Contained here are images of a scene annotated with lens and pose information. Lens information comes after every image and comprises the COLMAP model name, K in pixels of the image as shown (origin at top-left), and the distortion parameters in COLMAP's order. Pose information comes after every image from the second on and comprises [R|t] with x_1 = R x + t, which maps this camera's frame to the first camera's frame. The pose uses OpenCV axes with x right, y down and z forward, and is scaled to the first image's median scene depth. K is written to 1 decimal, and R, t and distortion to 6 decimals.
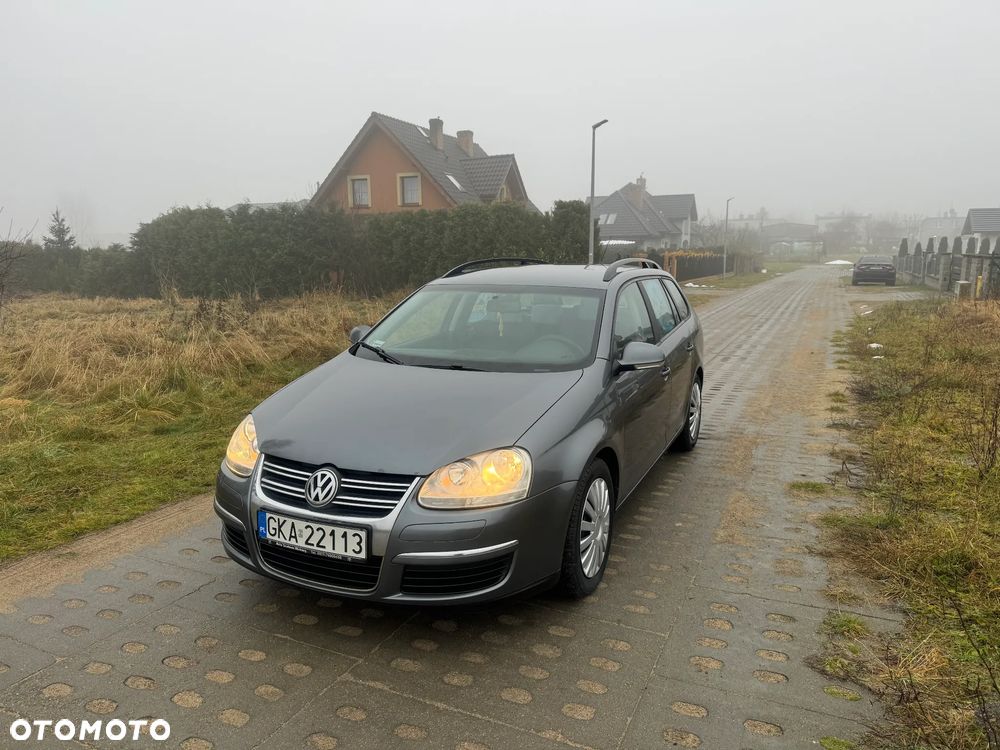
lens RADIAL K [[678.7, 0, 499.8], [0, 678.7, 385.8], [0, 0, 1]] dist [0.117877, -0.180147]
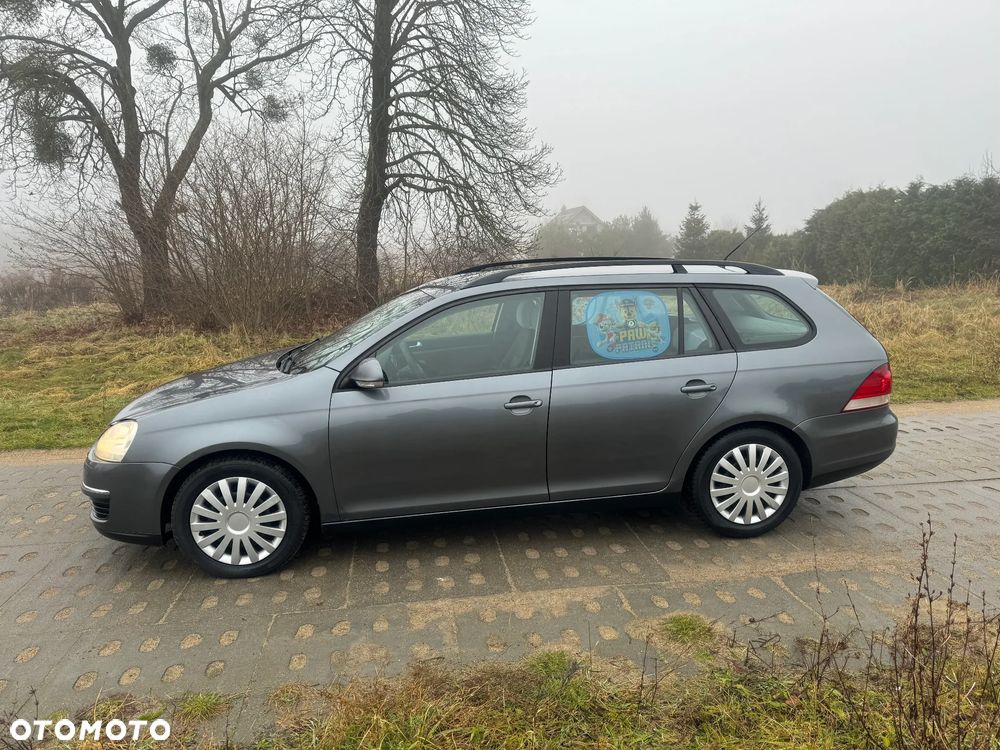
lens RADIAL K [[690.7, 0, 493.8], [0, 690.7, 383.1], [0, 0, 1]] dist [0.053579, -0.072049]
pose [[0.554667, 0.150929, -0.818269, 0.126299], [-0.136672, 0.986580, 0.089330, -0.016259], [0.820771, 0.062286, 0.567851, 0.071521]]
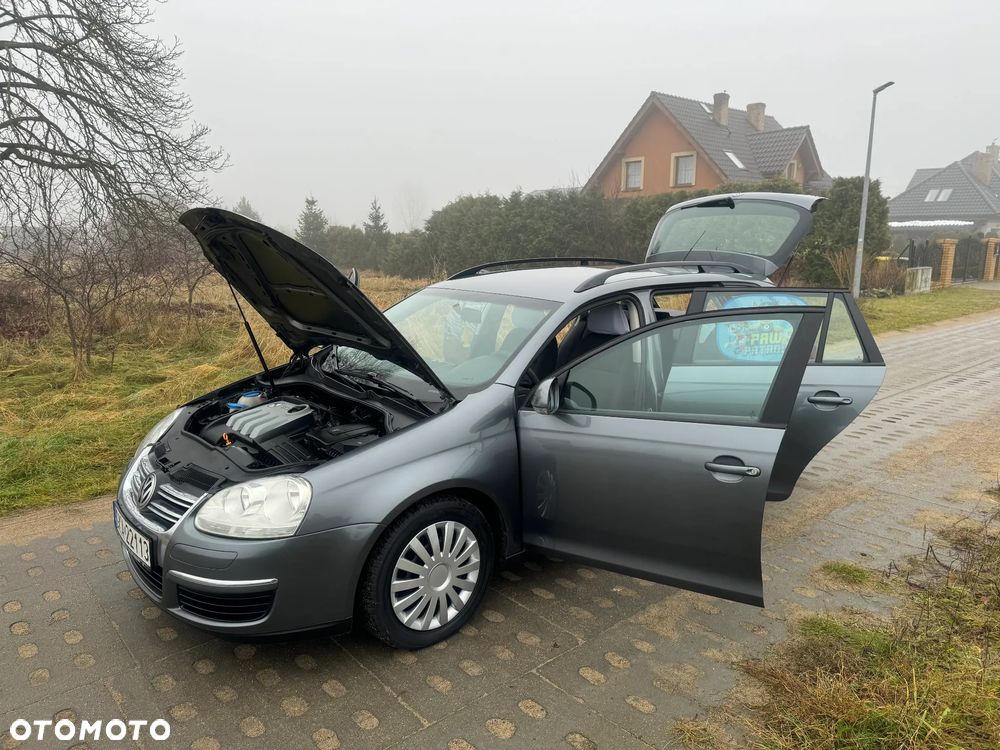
lens RADIAL K [[690.6, 0, 502.6], [0, 690.6, 377.0], [0, 0, 1]] dist [0.065110, -0.084494]
pose [[0.916978, 0.082198, -0.390377, 0.058162], [-0.078116, 0.996596, 0.026353, -0.008575], [0.391215, 0.006329, 0.920278, 0.021821]]
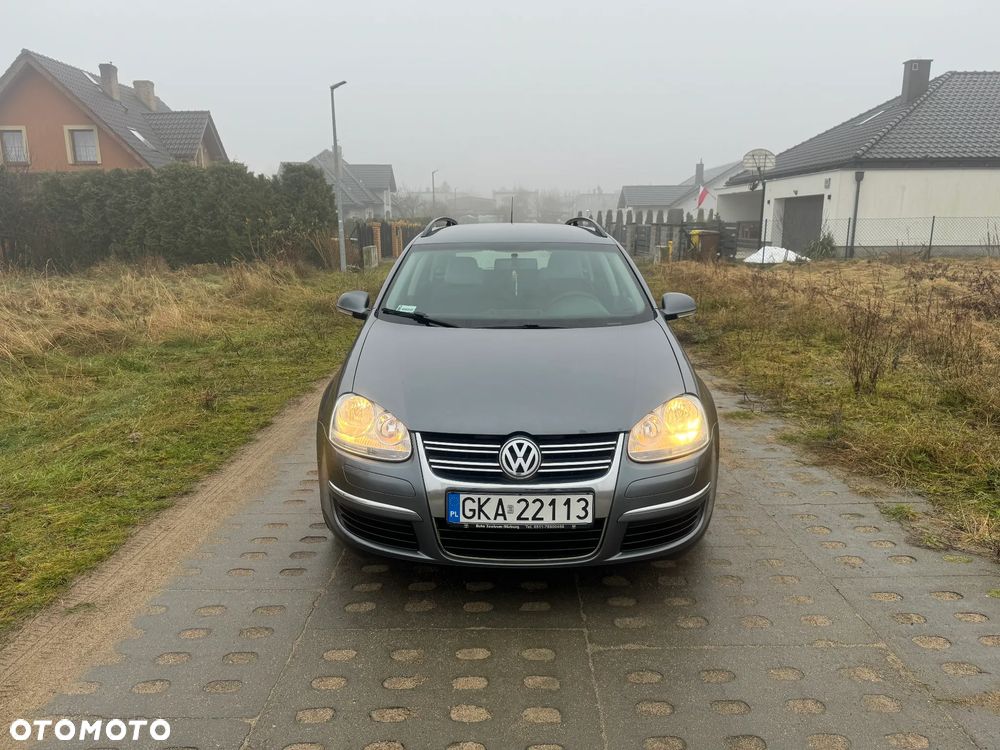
lens RADIAL K [[704.7, 0, 494.9], [0, 704.7, 375.1], [0, 0, 1]] dist [-0.004849, -0.005646]
pose [[0.911618, -0.084182, 0.402325, -0.060999], [0.075575, 0.996444, 0.037250, 0.000027], [-0.404030, -0.003552, 0.914739, 0.013778]]
